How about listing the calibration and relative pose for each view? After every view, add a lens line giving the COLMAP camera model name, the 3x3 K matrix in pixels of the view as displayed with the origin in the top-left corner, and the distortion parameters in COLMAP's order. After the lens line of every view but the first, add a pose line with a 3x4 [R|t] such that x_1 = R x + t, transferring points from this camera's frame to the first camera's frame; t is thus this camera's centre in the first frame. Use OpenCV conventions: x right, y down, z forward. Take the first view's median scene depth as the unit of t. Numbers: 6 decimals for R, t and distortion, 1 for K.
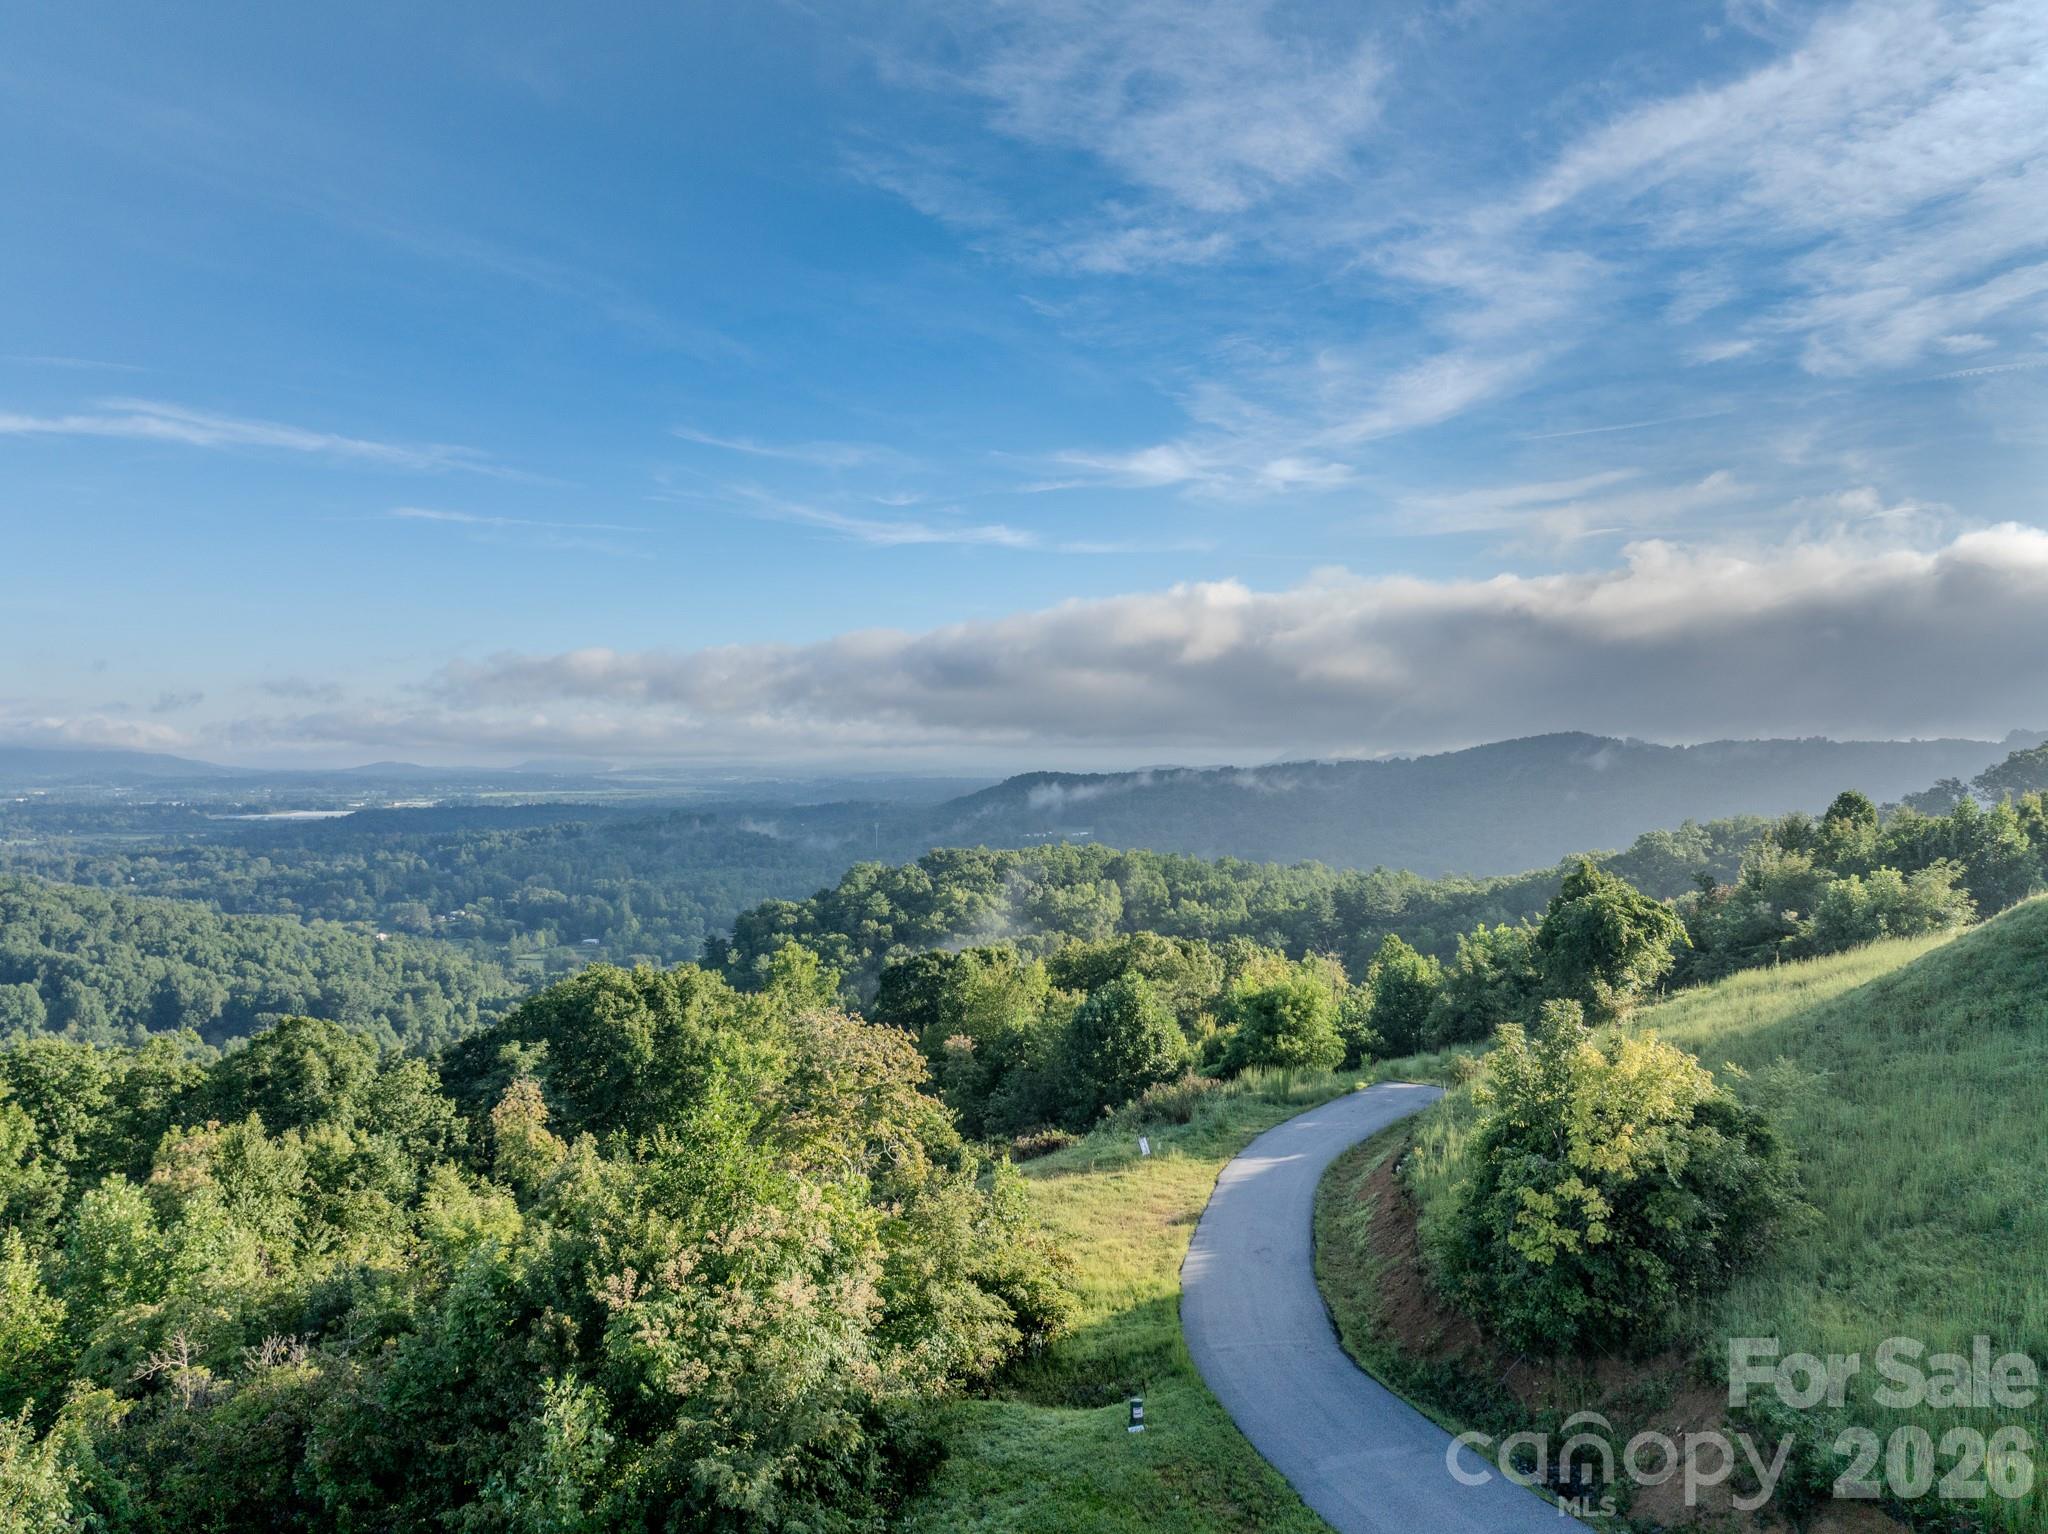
lens RADIAL K [[1448.6, 0, 1027.0], [0, 1448.6, 769.2], [0, 0, 1]] dist [-0.055408, 0.029742]
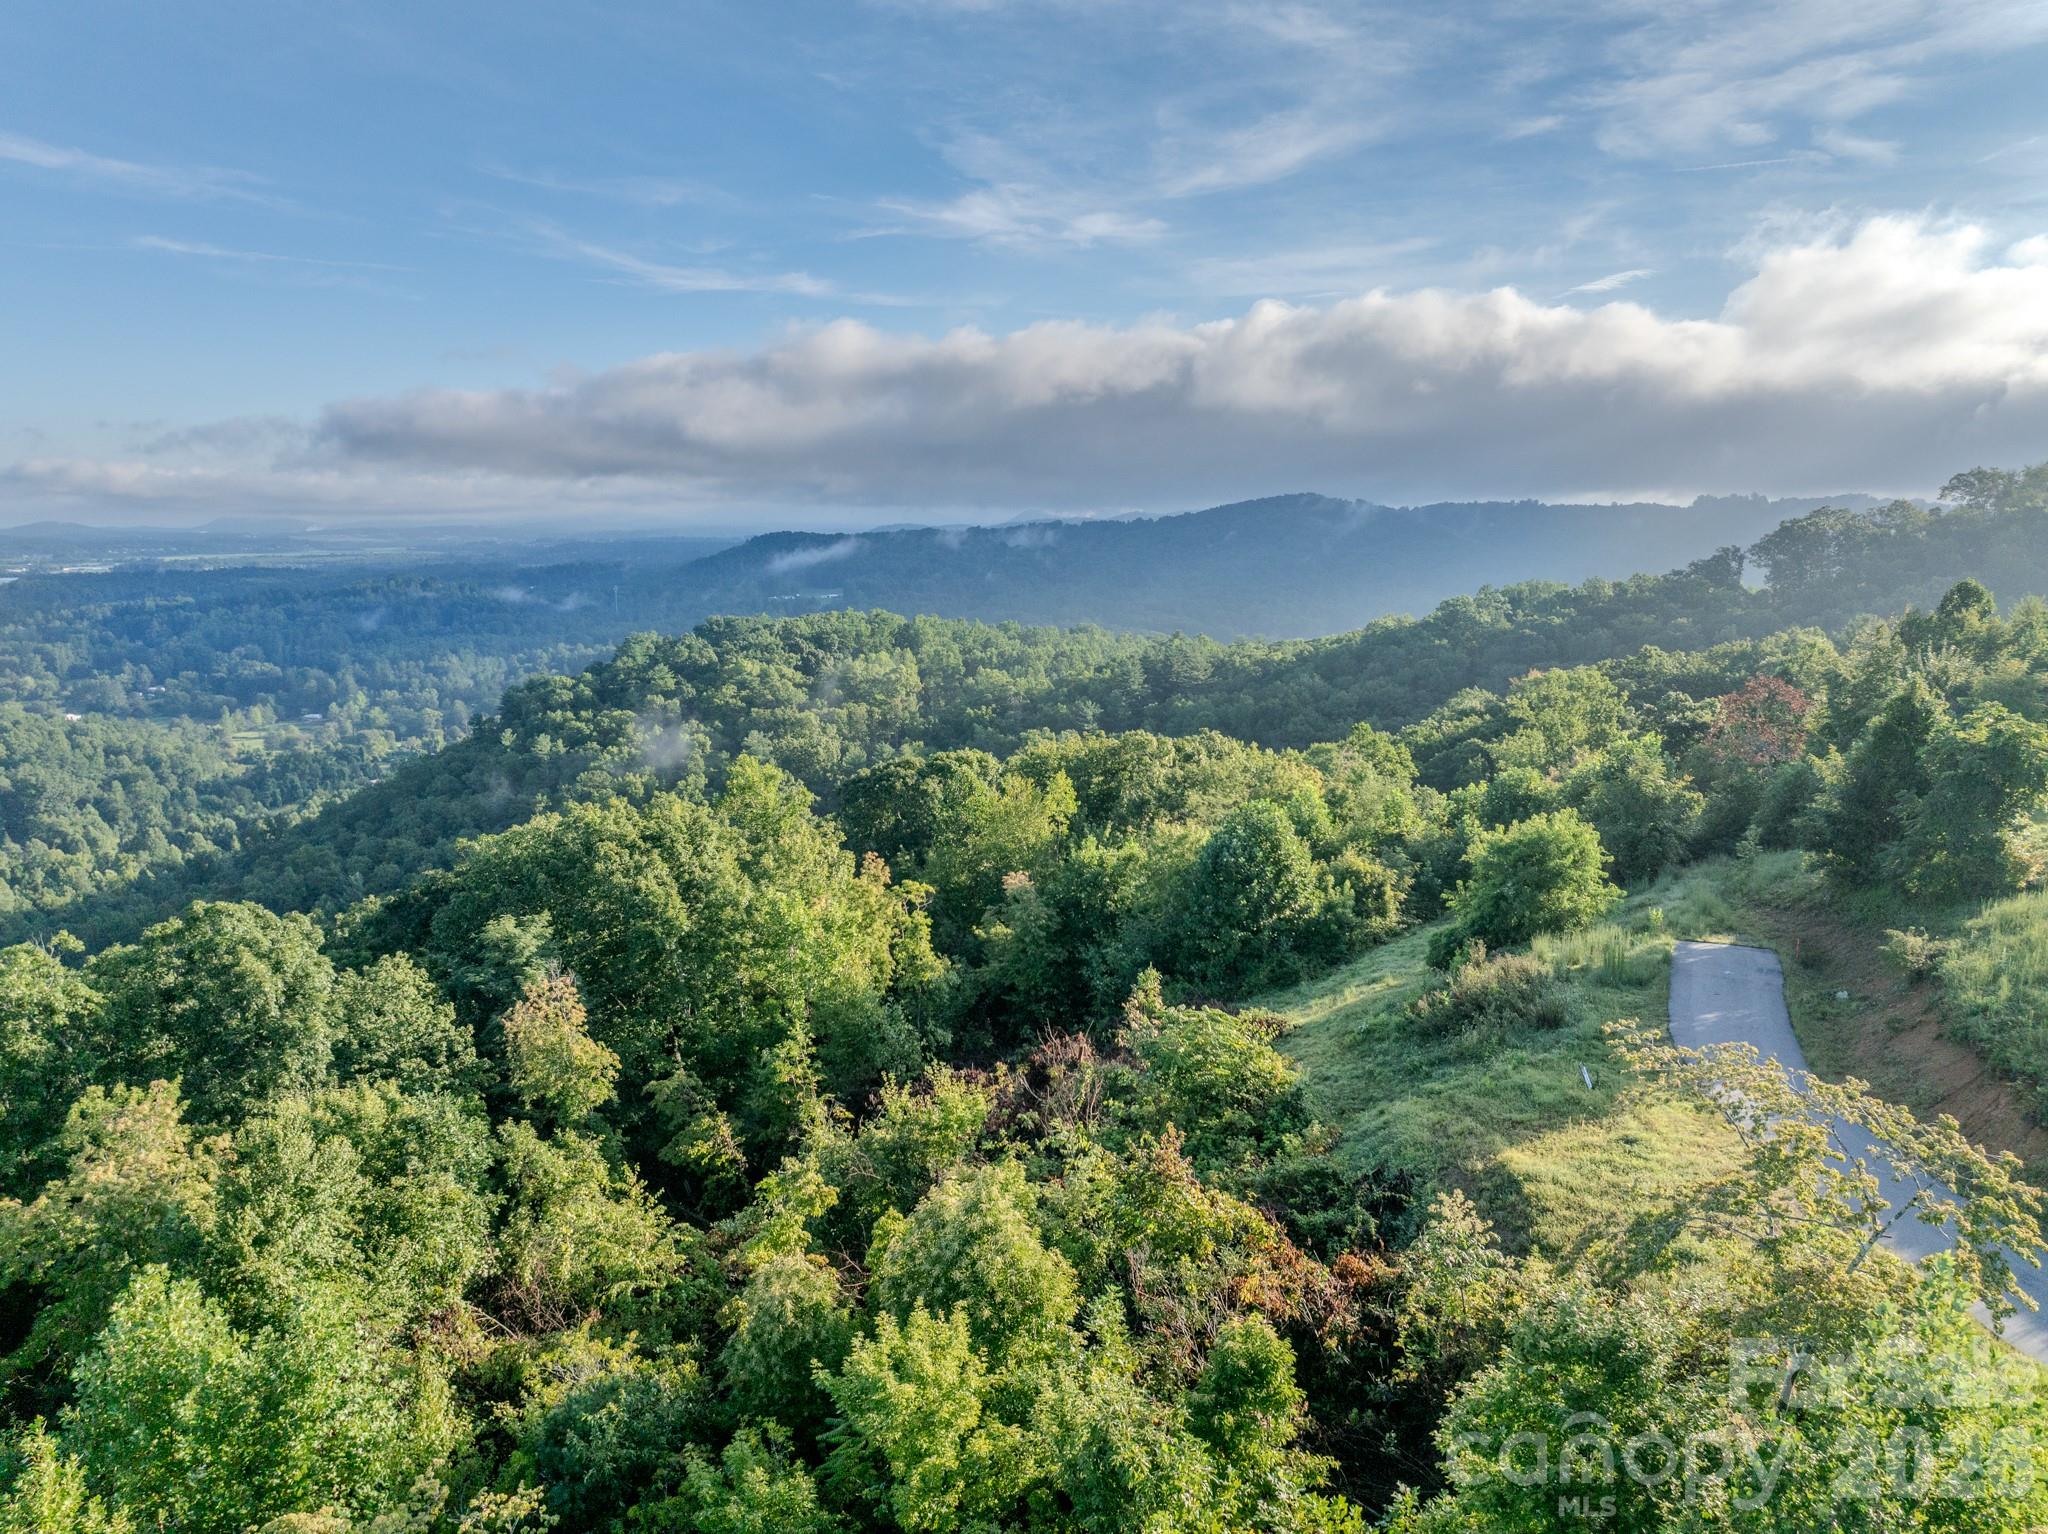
lens RADIAL K [[1443.1, 0, 1019.9], [0, 1443.1, 762.9], [0, 0, 1]] dist [-0.042903, 0.003967]
pose [[0.984317, -0.025215, 0.174596, -0.036326], [-0.003143, 0.987068, 0.160270, -0.002632], [-0.176379, -0.158305, 0.971509, 0.036187]]
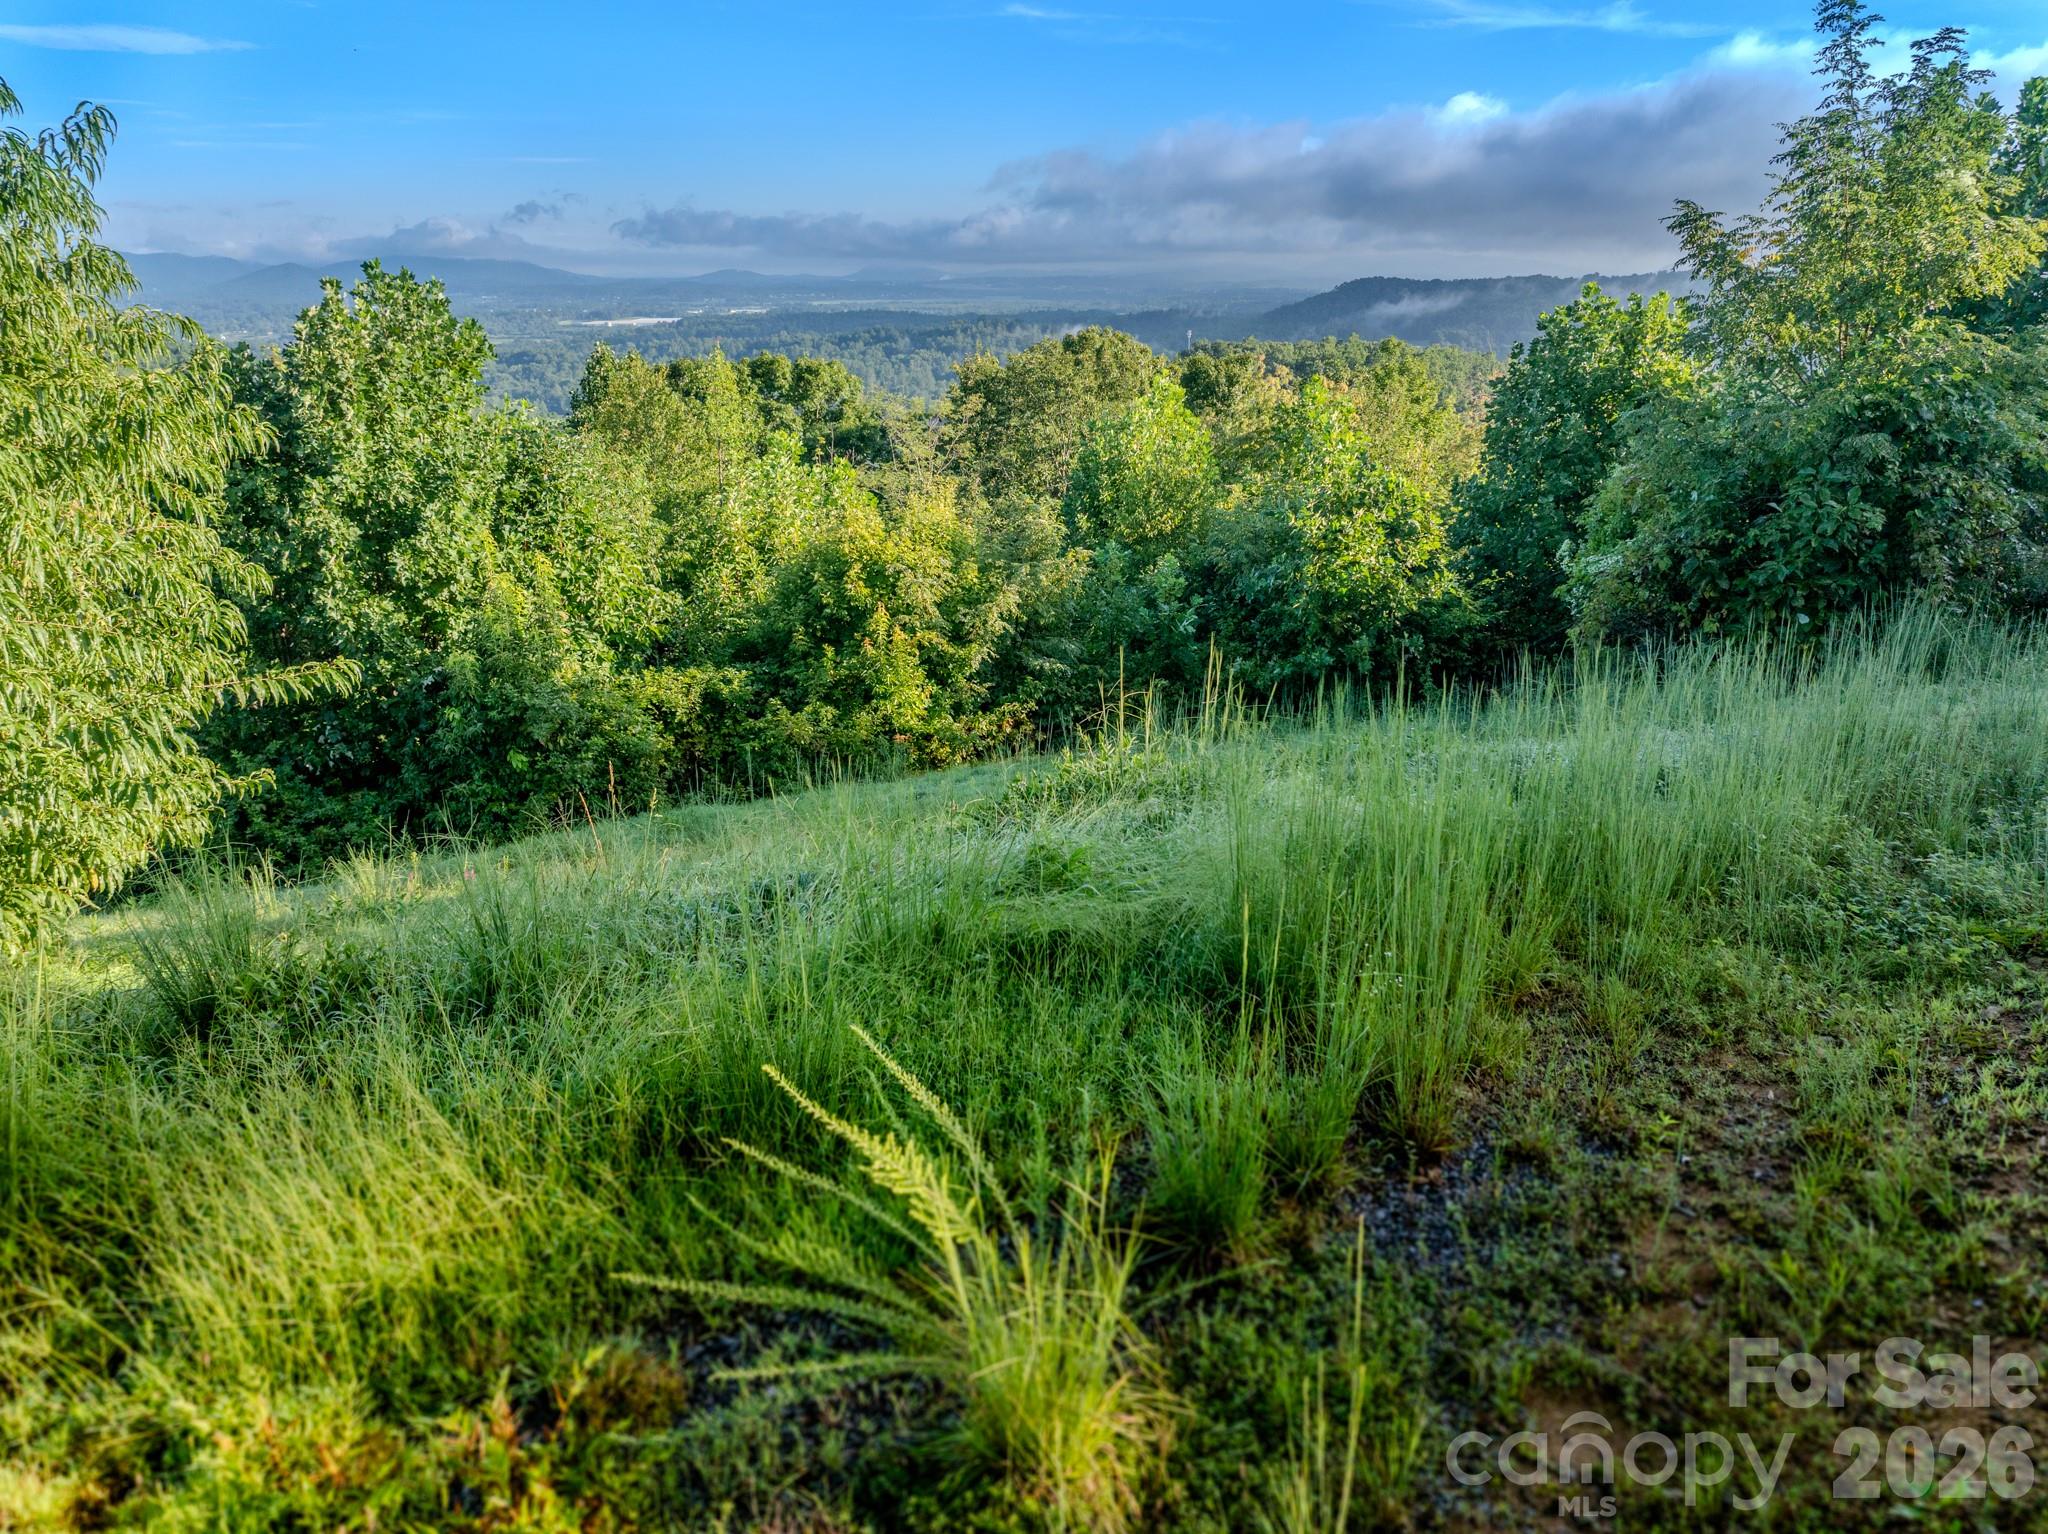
lens RADIAL K [[1435.4, 0, 1033.2], [0, 1435.4, 758.3], [0, 0, 1]] dist [-0.040233, -0.009871]
pose [[0.975210, 0.073570, -0.208692, 0.040992], [-0.003540, 0.948178, 0.317719, 0.023371], [0.221252, -0.309104, 0.924934, 0.129076]]
